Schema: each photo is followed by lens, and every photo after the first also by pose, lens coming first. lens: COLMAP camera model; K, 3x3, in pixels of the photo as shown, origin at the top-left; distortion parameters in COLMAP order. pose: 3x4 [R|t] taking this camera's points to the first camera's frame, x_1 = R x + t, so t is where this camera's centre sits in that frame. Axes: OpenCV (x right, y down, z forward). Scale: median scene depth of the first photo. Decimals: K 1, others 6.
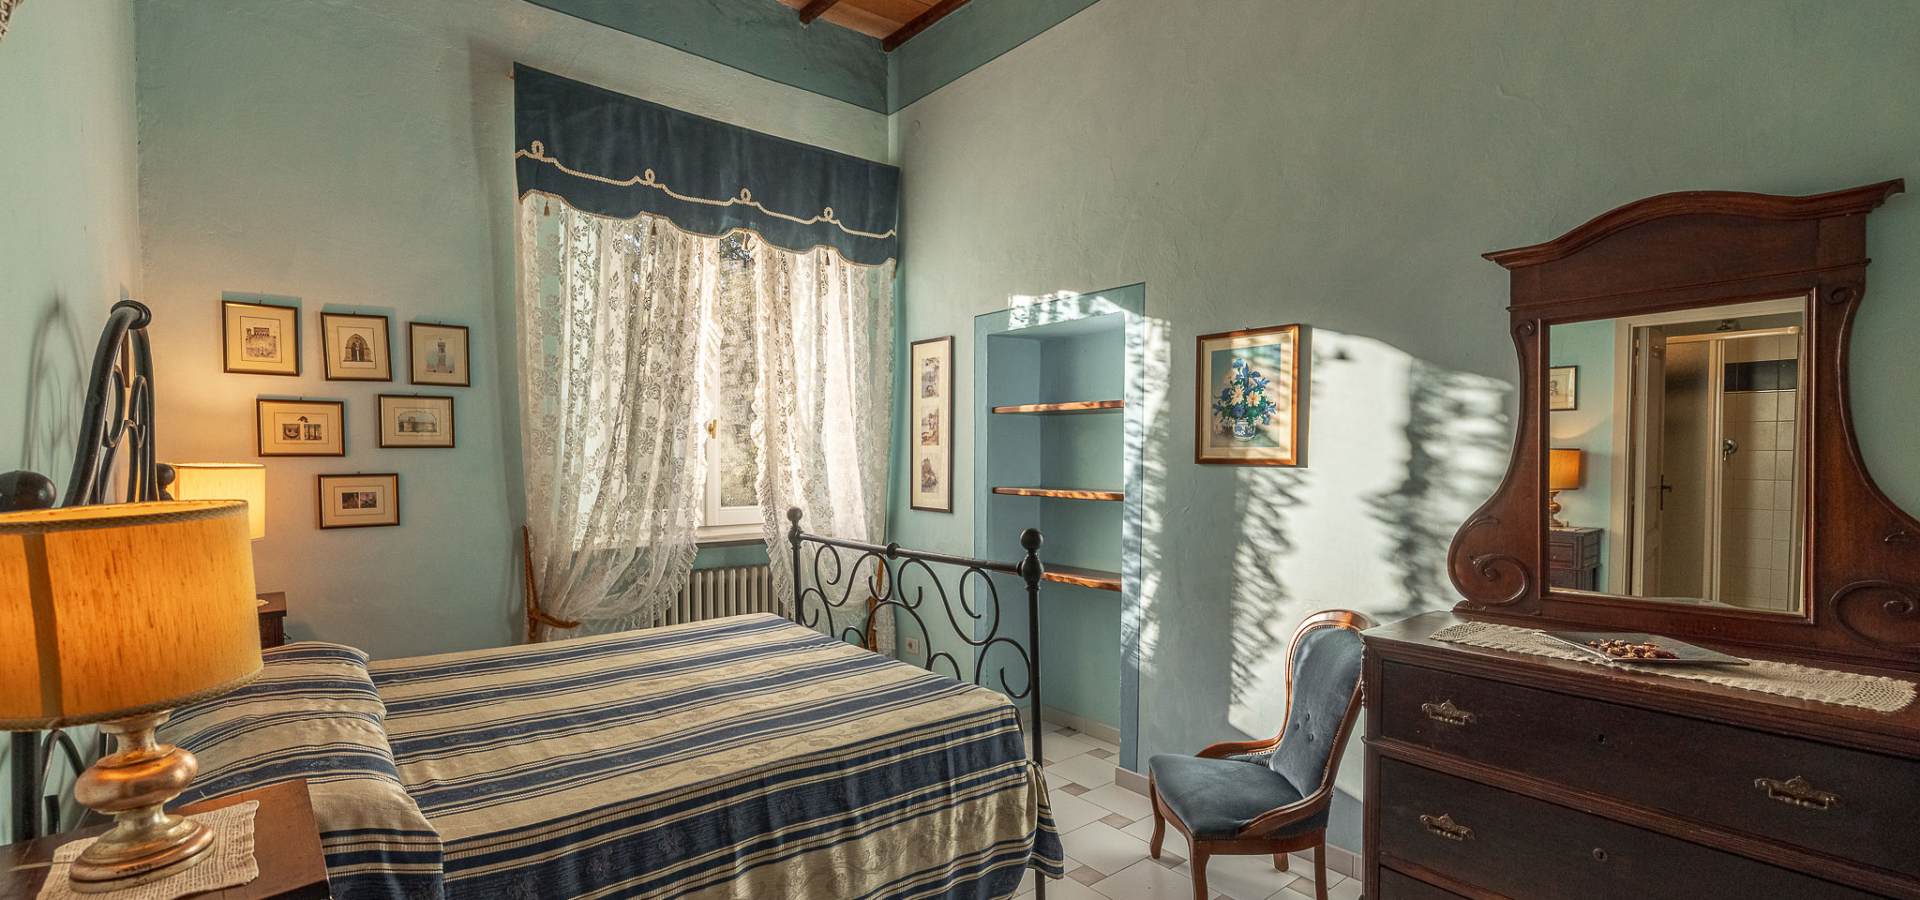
lens RADIAL K [[864.0, 0, 965.3], [0, 864.0, 489.4], [0, 0, 1]] dist [0.002711, 0.000015]
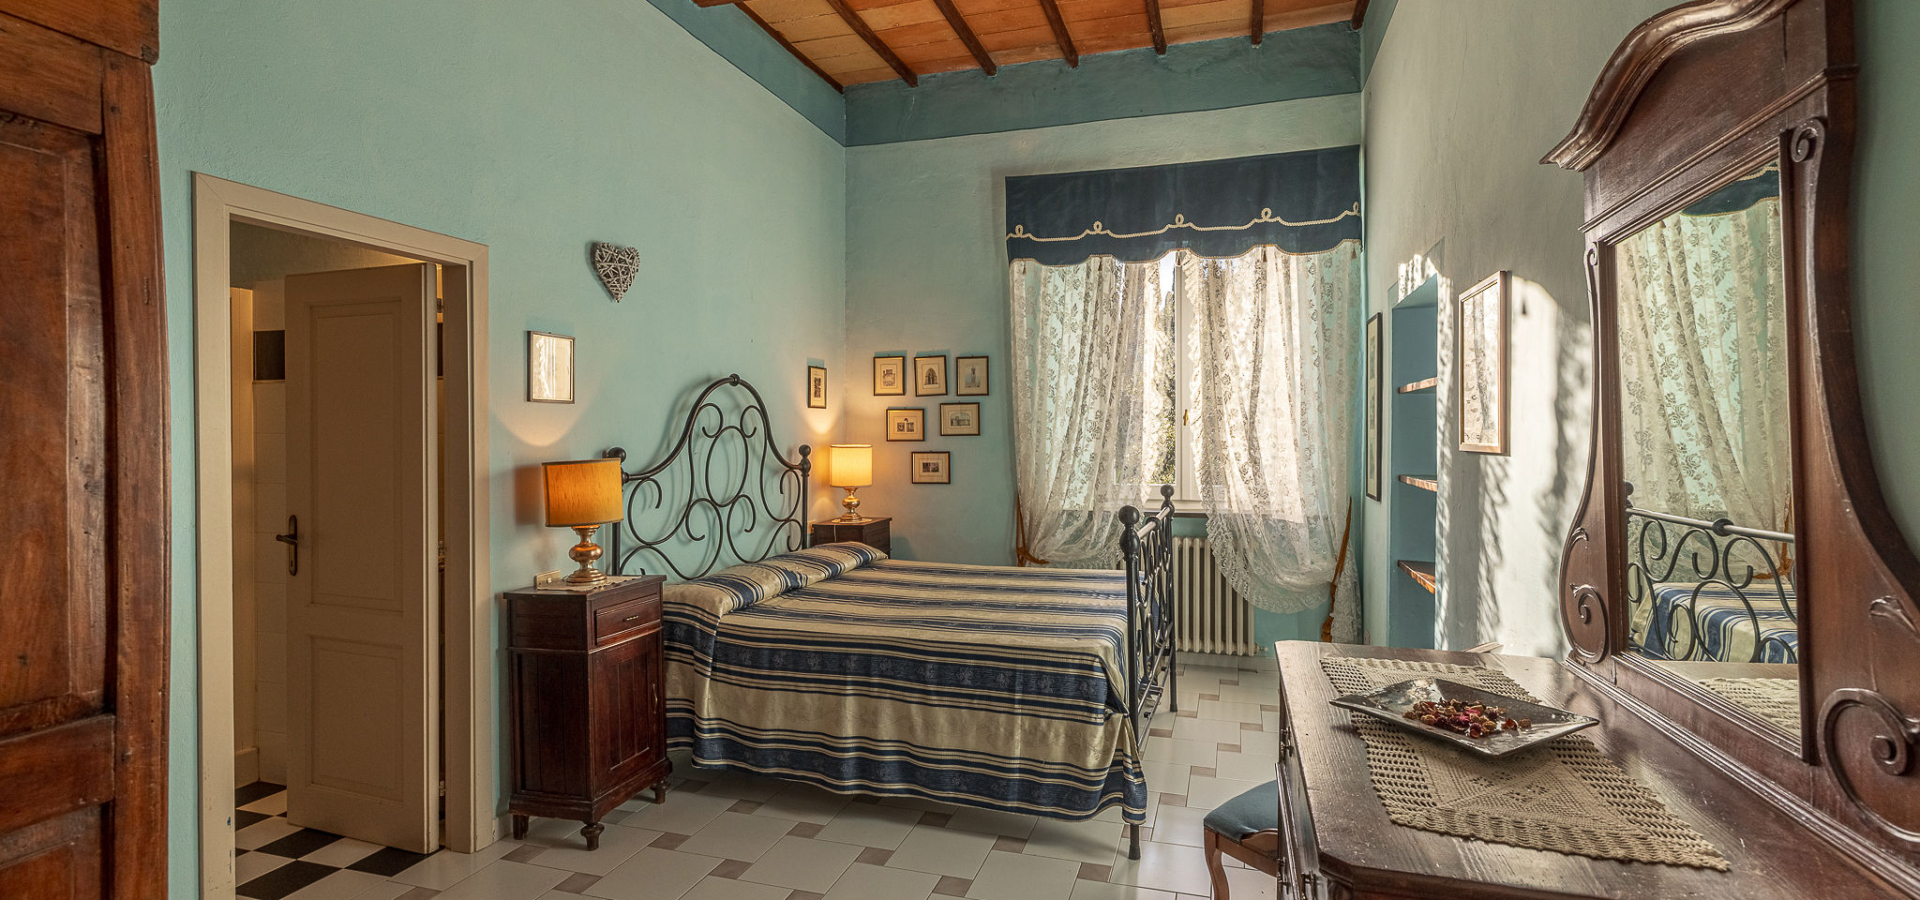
lens RADIAL K [[844.3, 0, 960.0], [0, 844.3, 450.0], [0, 0, 1]] dist [-0.000188, 0.000027]
pose [[0.541447, 0.009333, -0.840683, 0.653684], [-0.030916, 0.999483, -0.008816, -0.007885], [0.840166, 0.030764, 0.541455, 0.157977]]
